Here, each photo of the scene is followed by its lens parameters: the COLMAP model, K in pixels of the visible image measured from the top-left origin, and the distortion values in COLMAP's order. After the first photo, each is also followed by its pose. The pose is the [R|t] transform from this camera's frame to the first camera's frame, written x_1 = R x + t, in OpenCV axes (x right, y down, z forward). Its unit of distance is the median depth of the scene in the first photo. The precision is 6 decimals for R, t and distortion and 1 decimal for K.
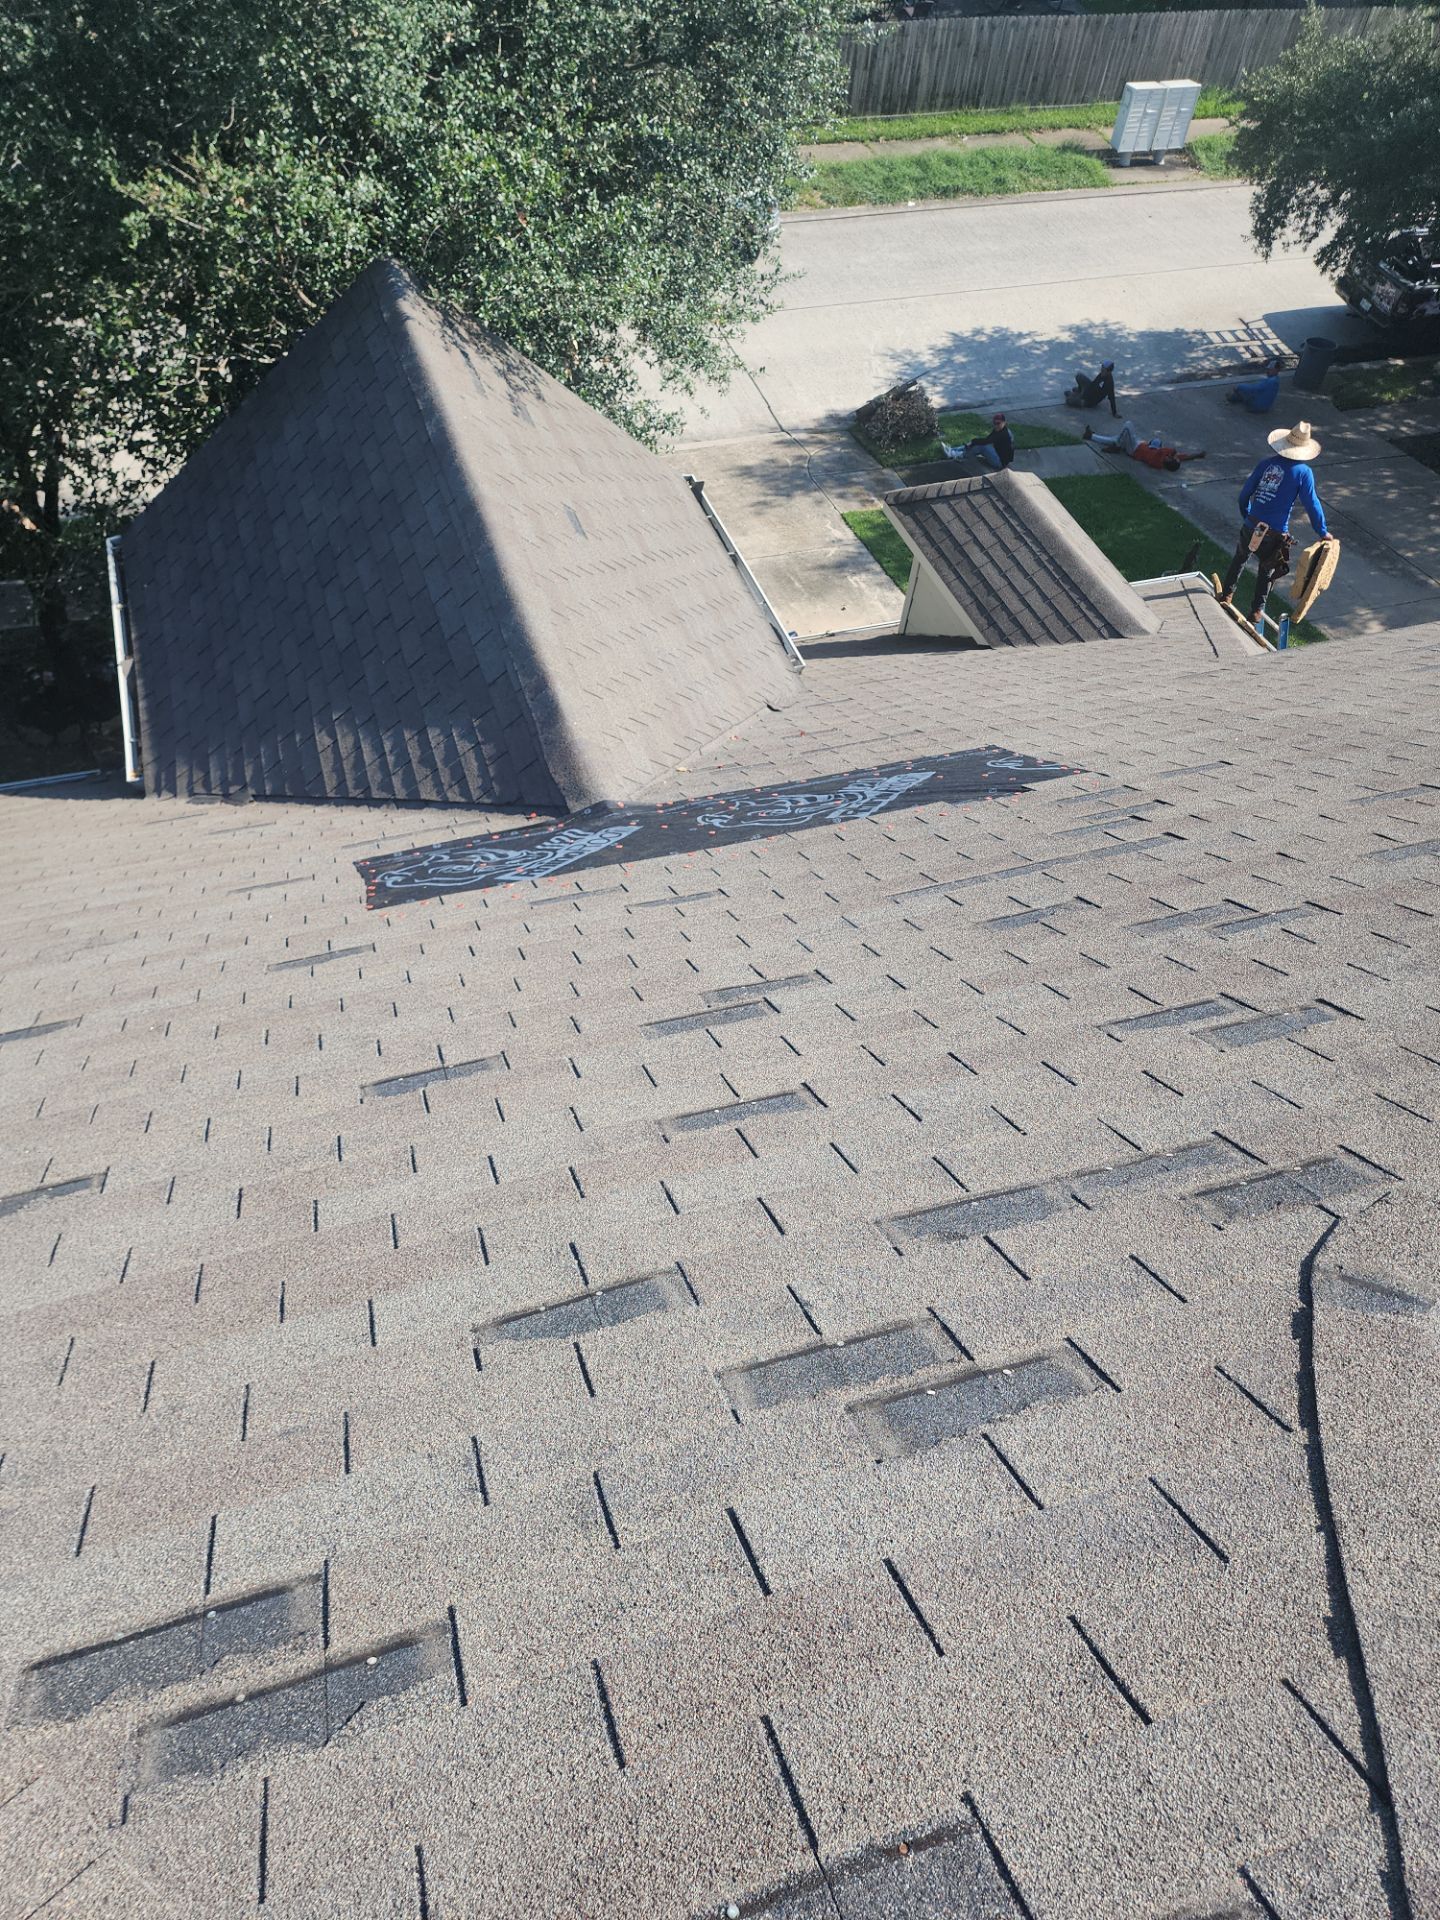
lens RADIAL K [[1352.1, 0, 762.3], [0, 1352.1, 965.7], [0, 0, 1]] dist [0.059992, -0.061380]
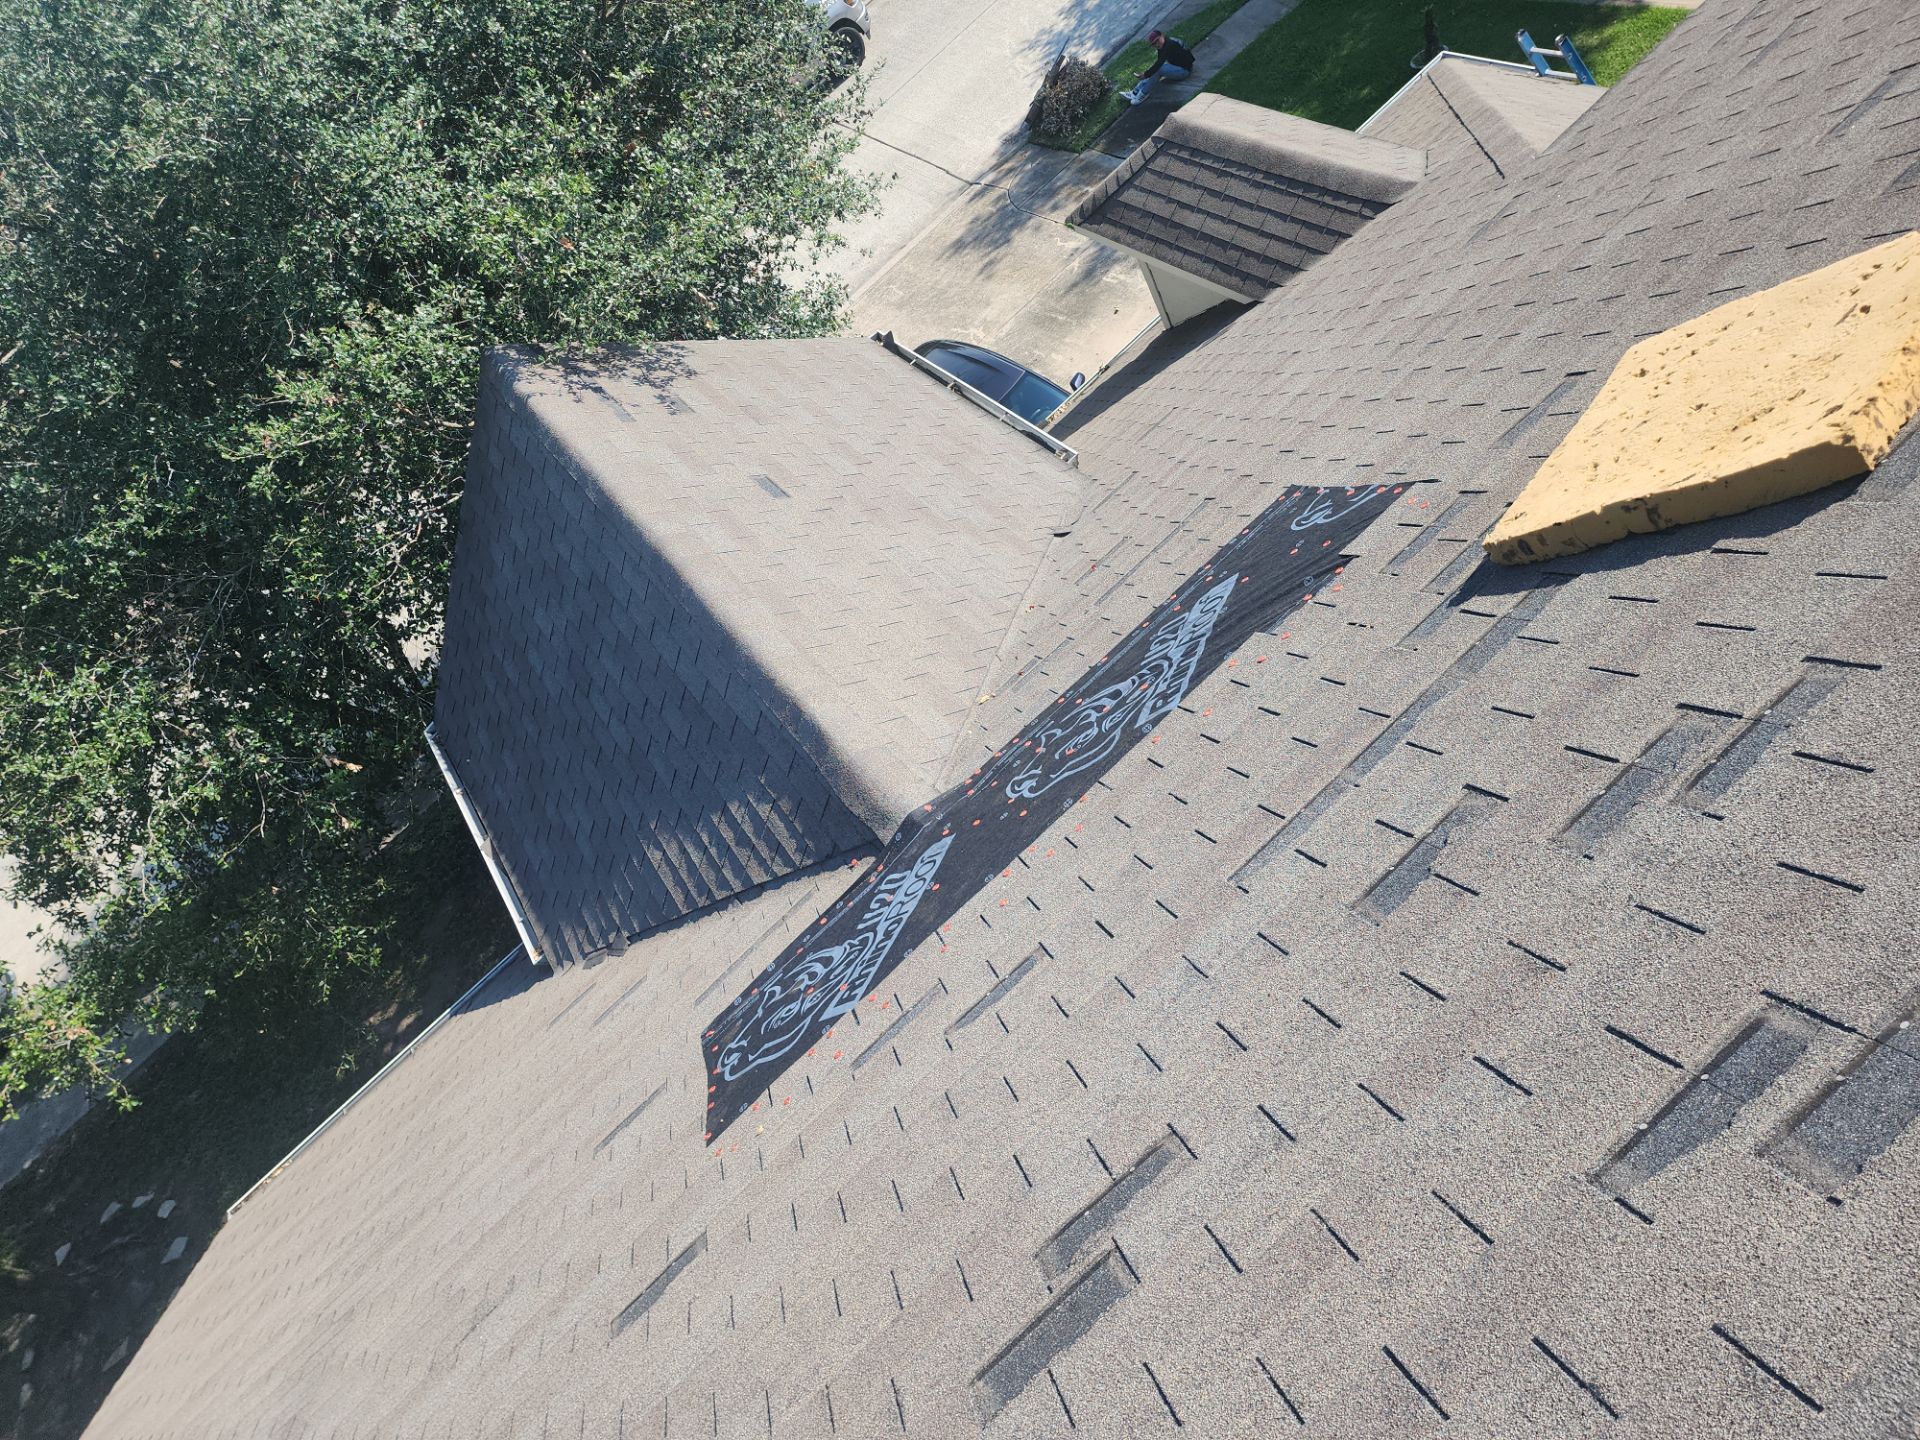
lens RADIAL K [[1406.0, 0, 908.6], [0, 1406.0, 718.2], [0, 0, 1]] dist [0.148928, -0.225072]
pose [[0.827713, -0.518830, -0.213792, 0.087291], [0.511216, 0.854297, -0.093996, -0.078333], [0.231410, -0.031493, 0.972347, 0.127898]]
